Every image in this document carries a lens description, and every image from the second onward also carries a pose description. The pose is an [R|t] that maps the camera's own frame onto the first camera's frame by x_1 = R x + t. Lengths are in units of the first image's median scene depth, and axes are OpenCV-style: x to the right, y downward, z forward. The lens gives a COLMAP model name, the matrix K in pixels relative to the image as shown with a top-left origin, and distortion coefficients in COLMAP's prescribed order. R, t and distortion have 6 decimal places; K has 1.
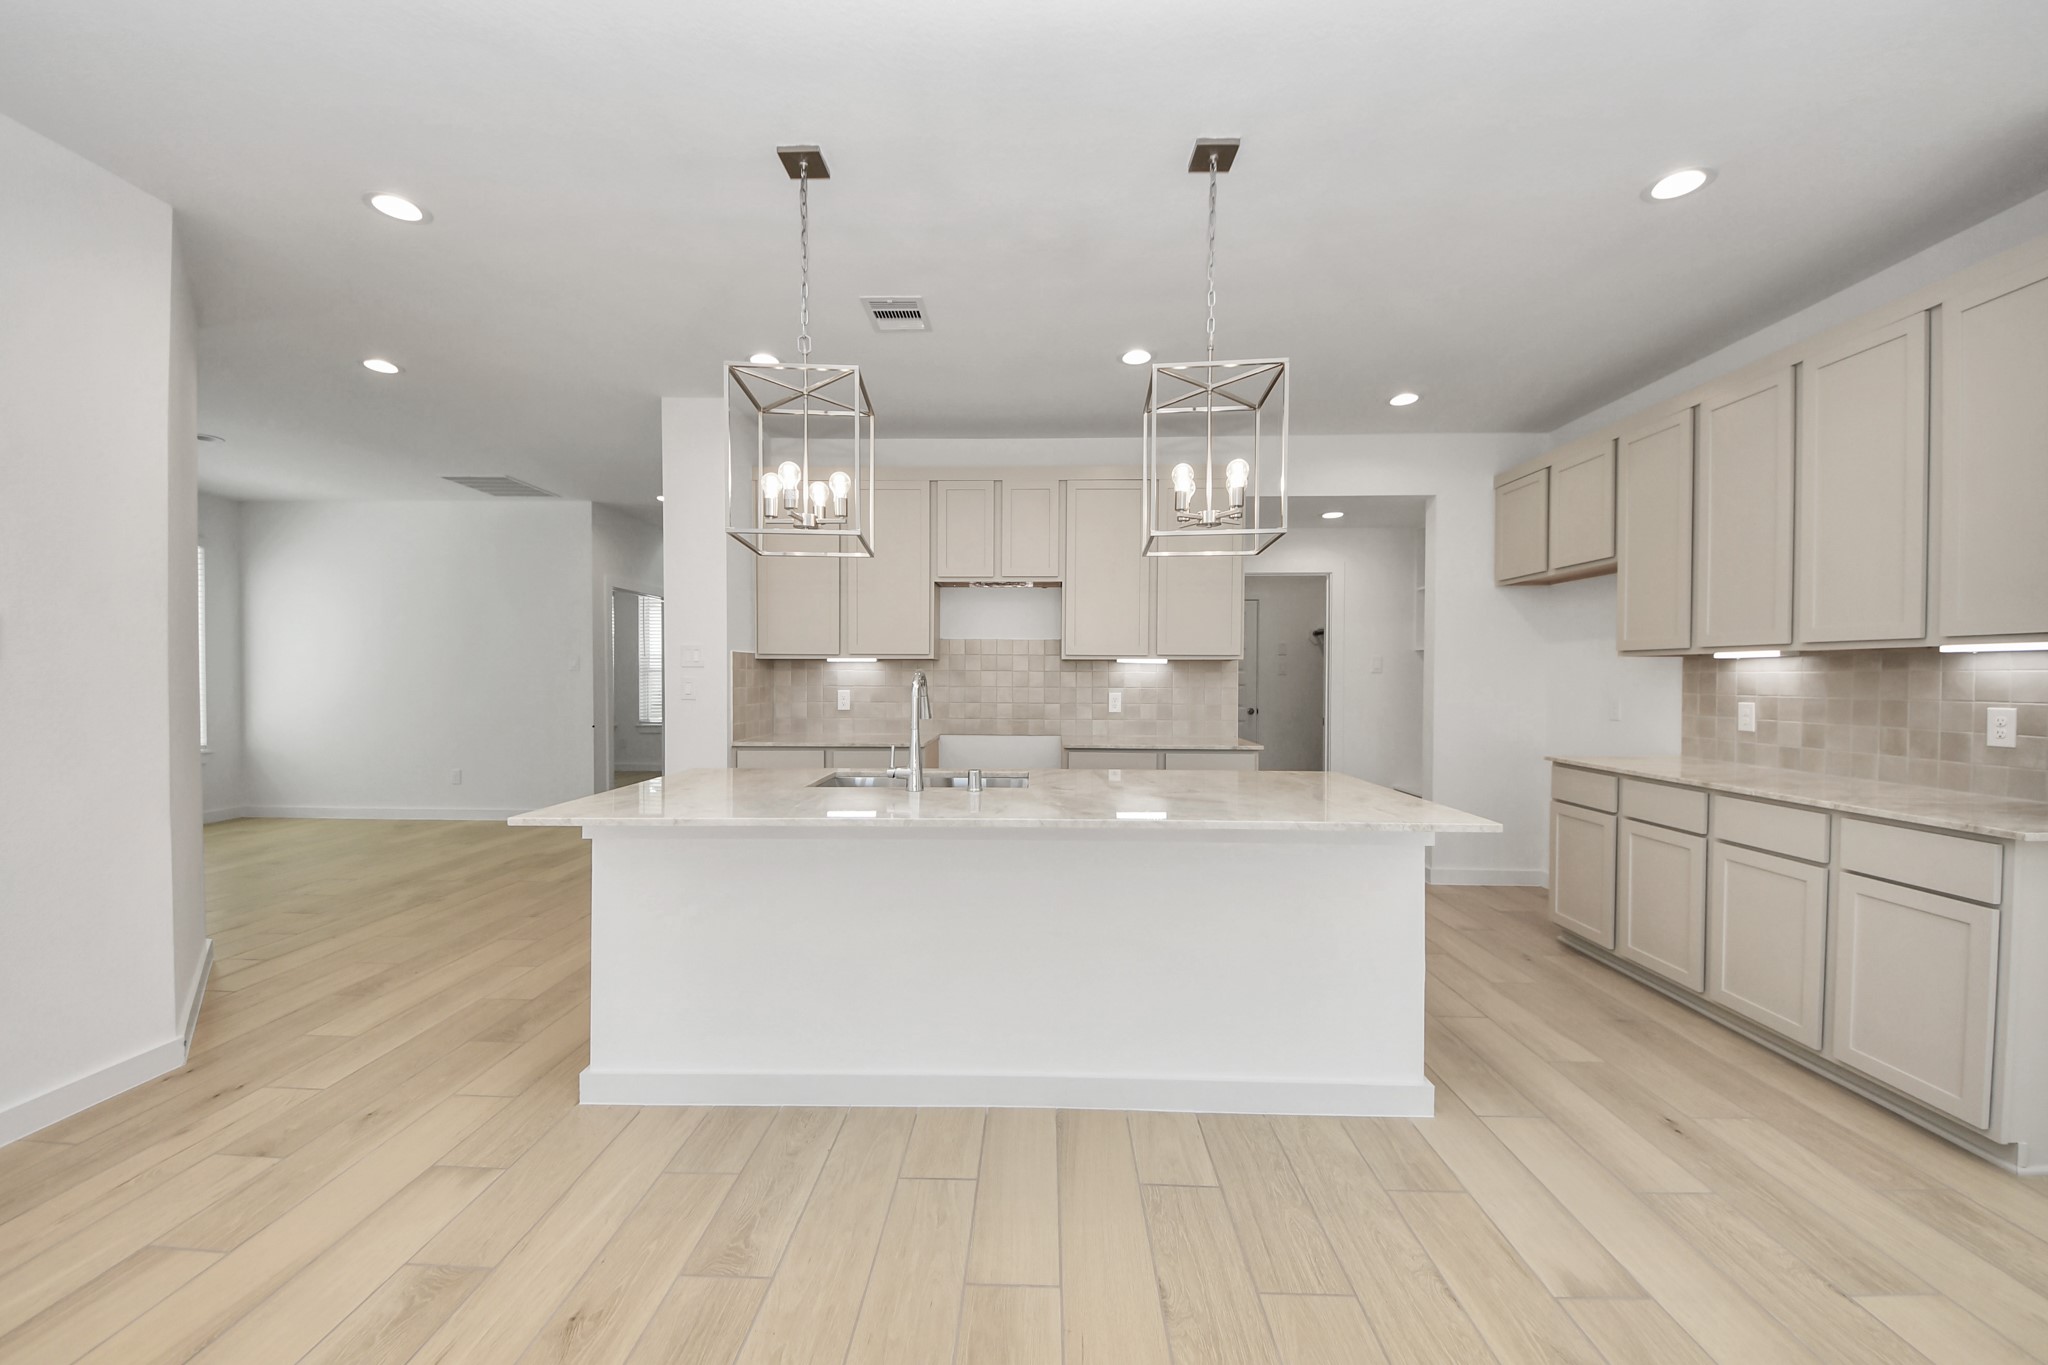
lens RADIAL K [[777.5, 0, 1019.3], [0, 777.5, 685.0], [0, 0, 1]] dist [0.016140, -0.014315]
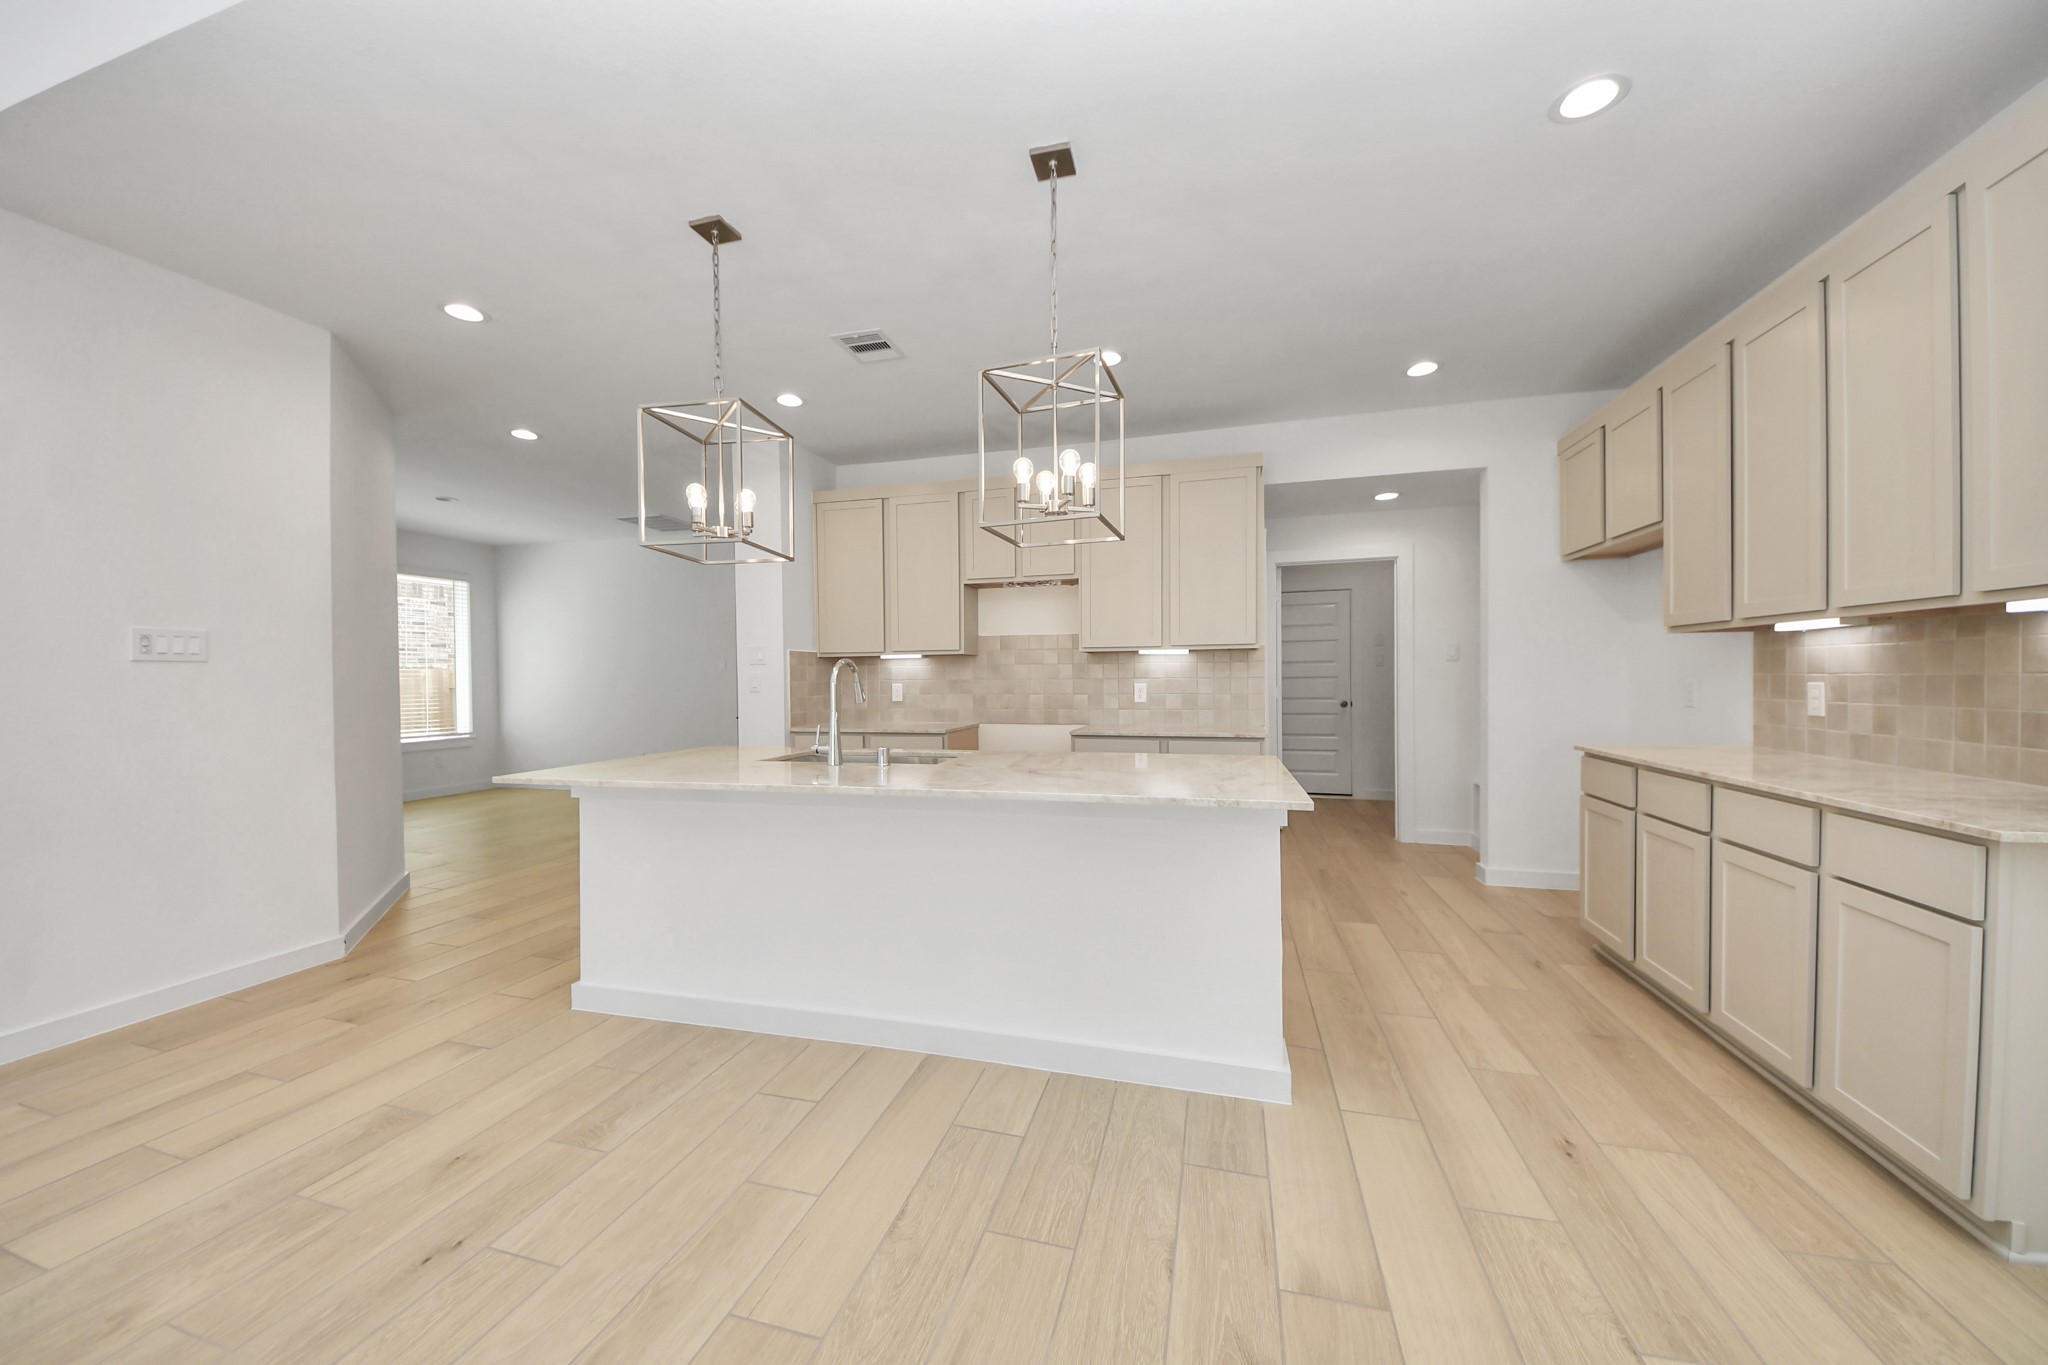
lens RADIAL K [[729.9, 0, 1012.0], [0, 729.9, 684.7], [0, 0, 1]] dist [0.013948, -0.011737]
pose [[0.970544, -0.011041, -0.240670, 0.277947], [0.010784, 0.999939, -0.002384, 0.017959], [0.240682, -0.000282, 0.970604, 0.018951]]
